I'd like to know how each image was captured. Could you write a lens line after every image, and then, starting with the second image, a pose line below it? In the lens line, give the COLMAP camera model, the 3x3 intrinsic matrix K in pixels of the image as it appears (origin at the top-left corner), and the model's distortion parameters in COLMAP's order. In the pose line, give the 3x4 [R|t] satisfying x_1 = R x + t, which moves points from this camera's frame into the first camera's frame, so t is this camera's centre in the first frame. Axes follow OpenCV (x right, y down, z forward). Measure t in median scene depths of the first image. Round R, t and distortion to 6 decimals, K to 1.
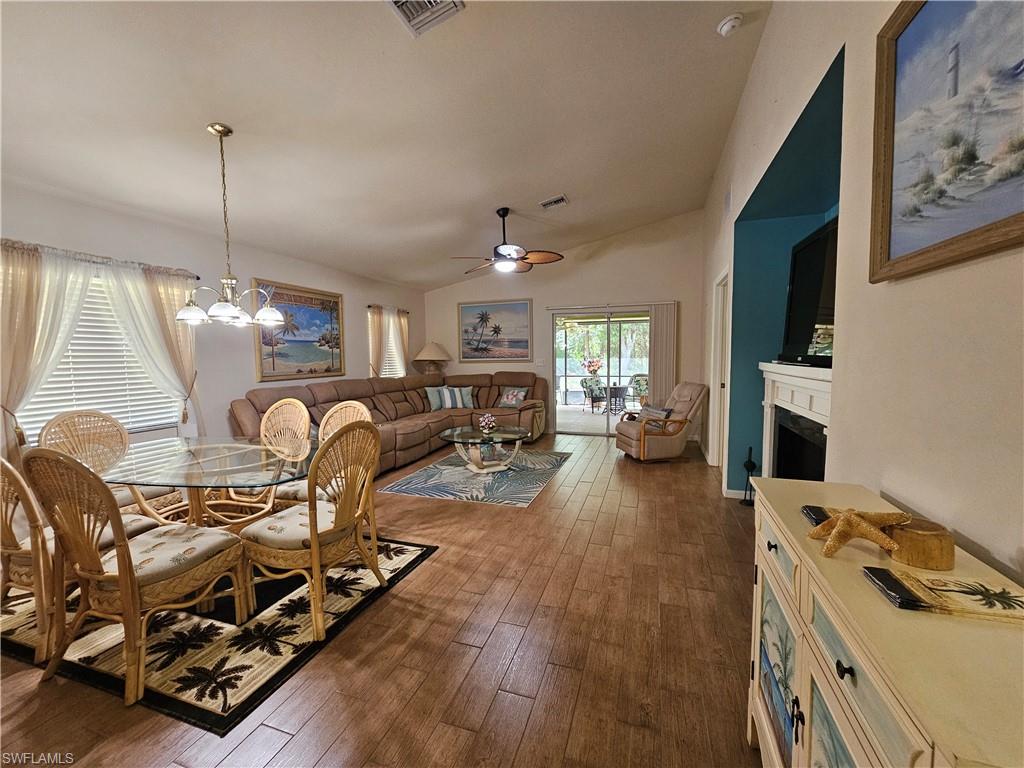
lens RADIAL K [[420.9, 0, 512.1], [0, 420.9, 386.9], [0, 0, 1]] dist [-0.003336, 0.000004]
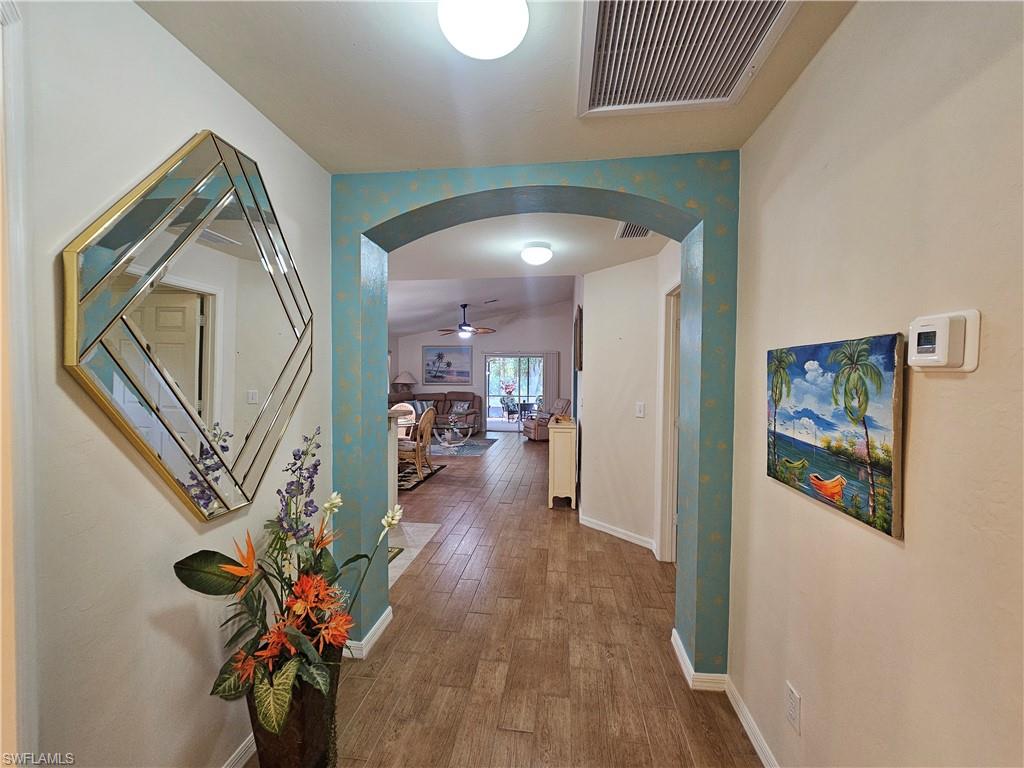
lens RADIAL K [[420.9, 0, 512.1], [0, 420.9, 386.9], [0, 0, 1]] dist [-0.003336, 0.000004]
pose [[0.979468, 0.013731, 0.201132, -0.192813], [-0.003347, 0.998648, -0.051876, 0.042787], [-0.201572, 0.050138, 0.978190, -0.900929]]
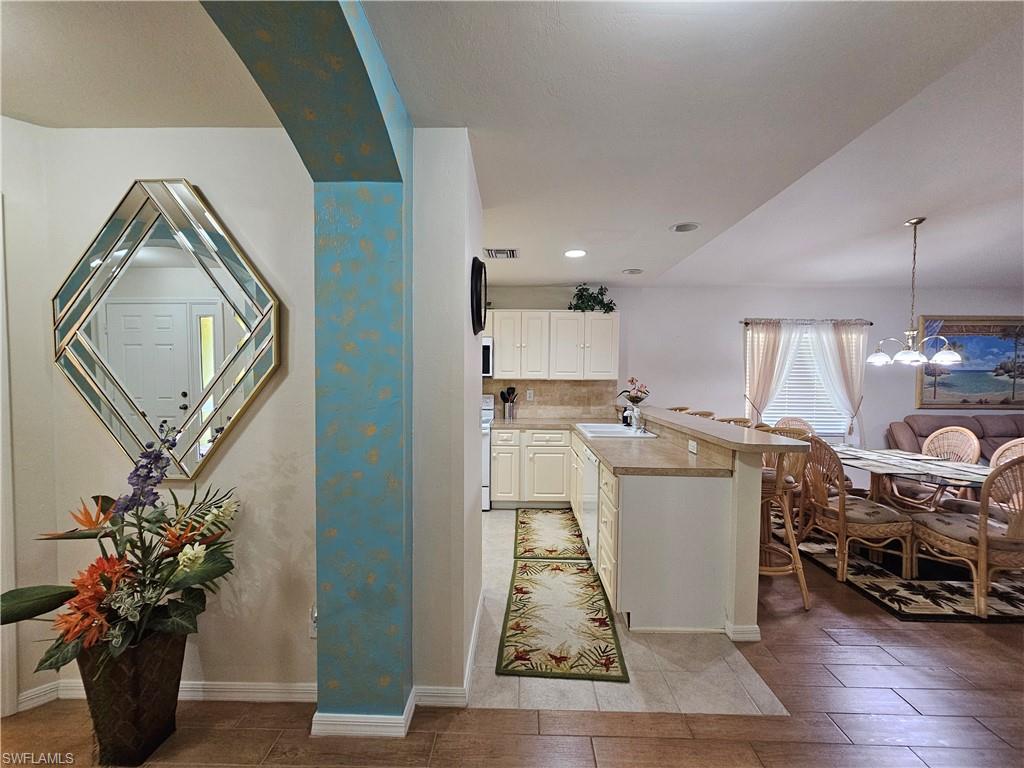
lens RADIAL K [[420.9, 0, 512.1], [0, 420.9, 386.9], [0, 0, 1]] dist [-0.003336, 0.000004]
pose [[0.293523, 0.042431, -0.955010, 0.135851], [-0.084254, 0.996275, 0.018369, 0.000962], [0.952232, 0.075071, 0.296004, -0.343923]]
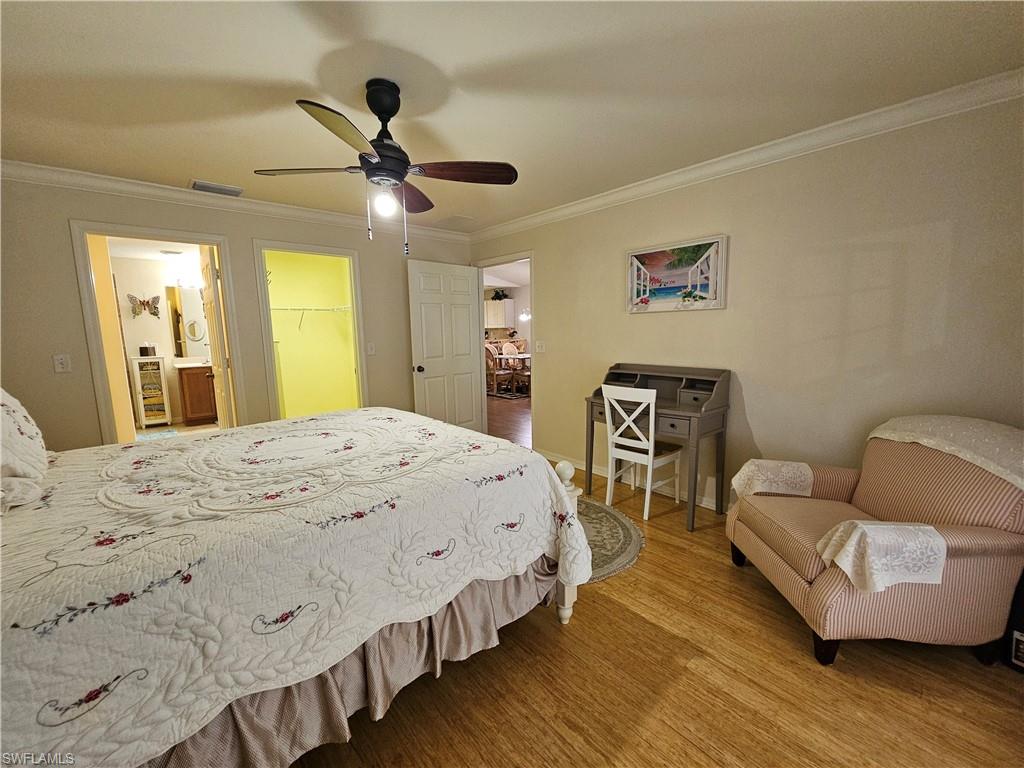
lens RADIAL K [[420.9, 0, 512.1], [0, 420.9, 386.9], [0, 0, 1]] dist [-0.003336, 0.000004]
pose [[-0.508671, 0.149207, -0.847933, 1.400026], [-0.040516, 0.979629, 0.196686, -0.170574], [0.860007, 0.134403, -0.492264, 1.547334]]
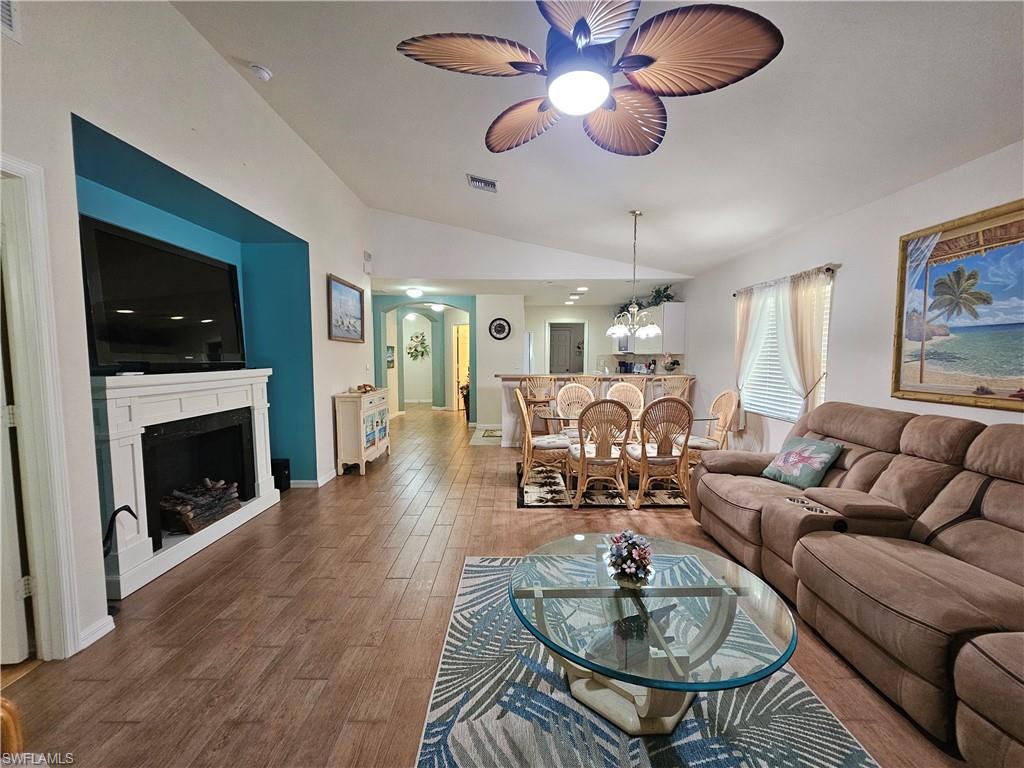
lens RADIAL K [[420.9, 0, 512.1], [0, 420.9, 386.9], [0, 0, 1]] dist [-0.003336, 0.000004]
pose [[-0.947302, 0.034877, -0.318439, 0.154925], [-0.014234, 0.988491, 0.150608, -0.115550], [0.320027, 0.147204, -0.935903, 1.400604]]
